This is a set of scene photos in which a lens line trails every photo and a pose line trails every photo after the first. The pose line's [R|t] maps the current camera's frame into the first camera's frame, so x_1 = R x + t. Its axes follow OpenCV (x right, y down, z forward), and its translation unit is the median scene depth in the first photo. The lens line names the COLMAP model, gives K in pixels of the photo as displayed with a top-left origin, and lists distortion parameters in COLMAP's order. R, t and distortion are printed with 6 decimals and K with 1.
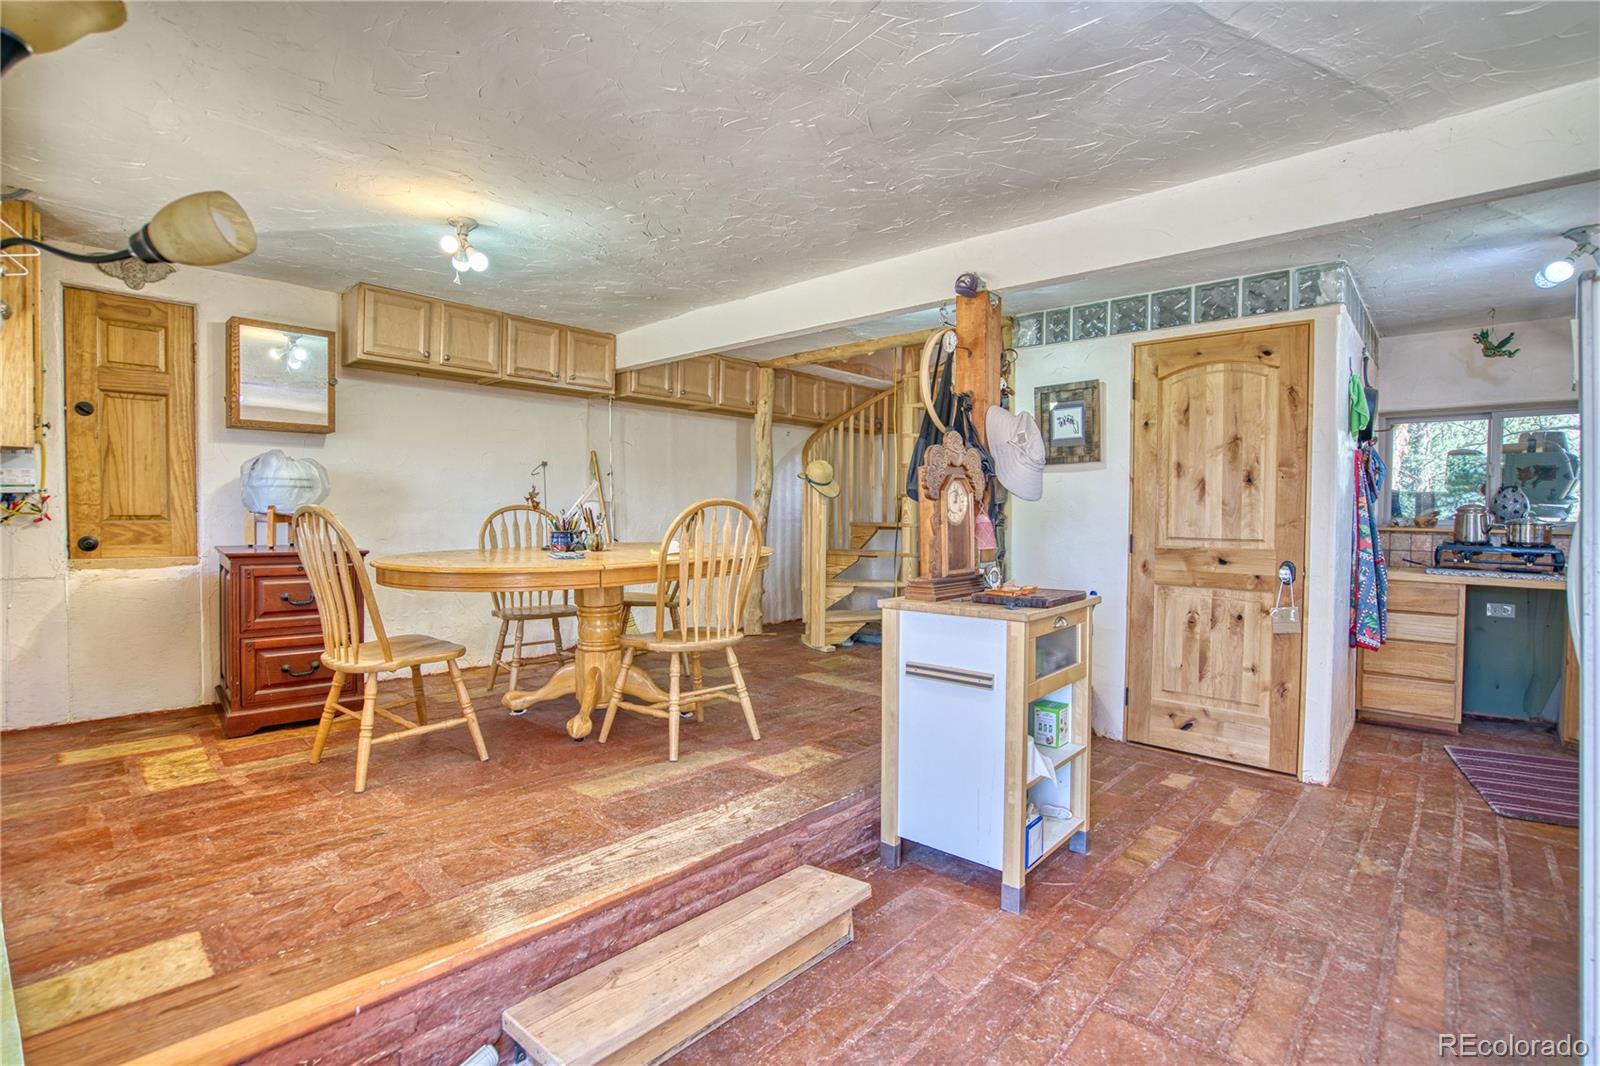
lens RADIAL K [[737.0, 0, 794.3], [0, 737.0, 528.9], [0, 0, 1]] dist [-0.054969, 0.019201]
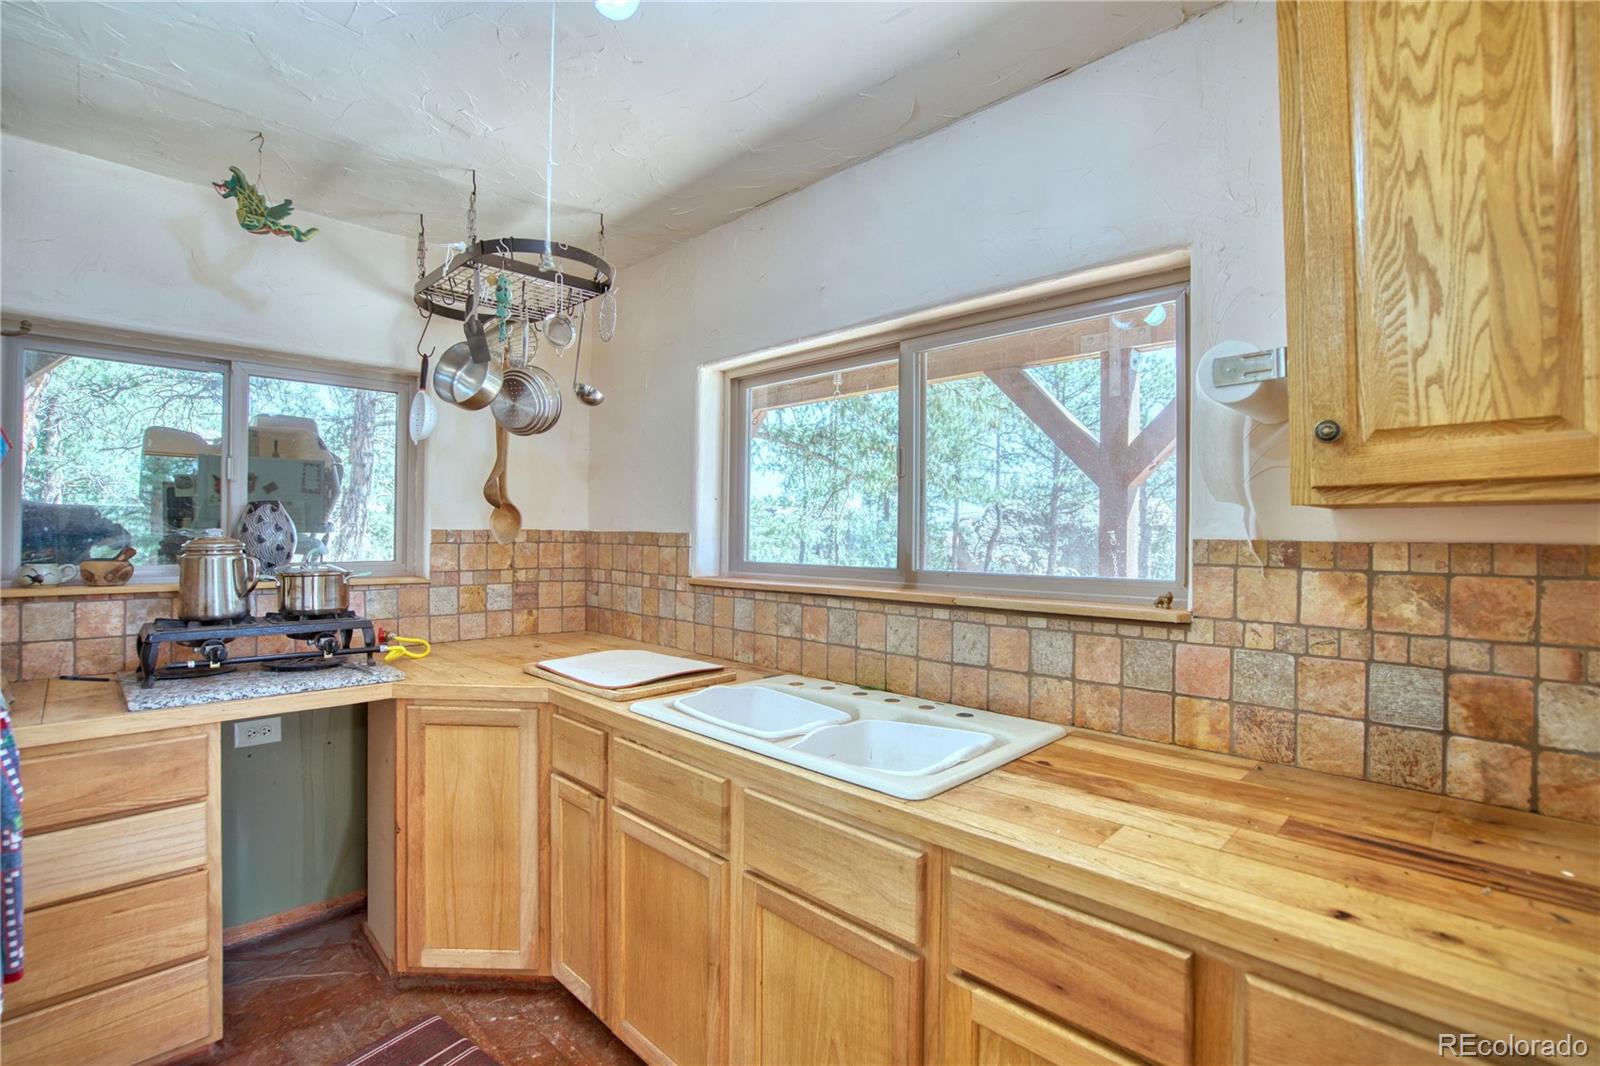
lens RADIAL K [[737.0, 0, 794.3], [0, 737.0, 528.9], [0, 0, 1]] dist [-0.054969, 0.019201]
pose [[0.039248, -0.005055, 0.999217, 0.497044], [0.018743, 0.999815, 0.004322, -0.035187], [-0.999054, 0.018558, 0.039335, 0.604308]]
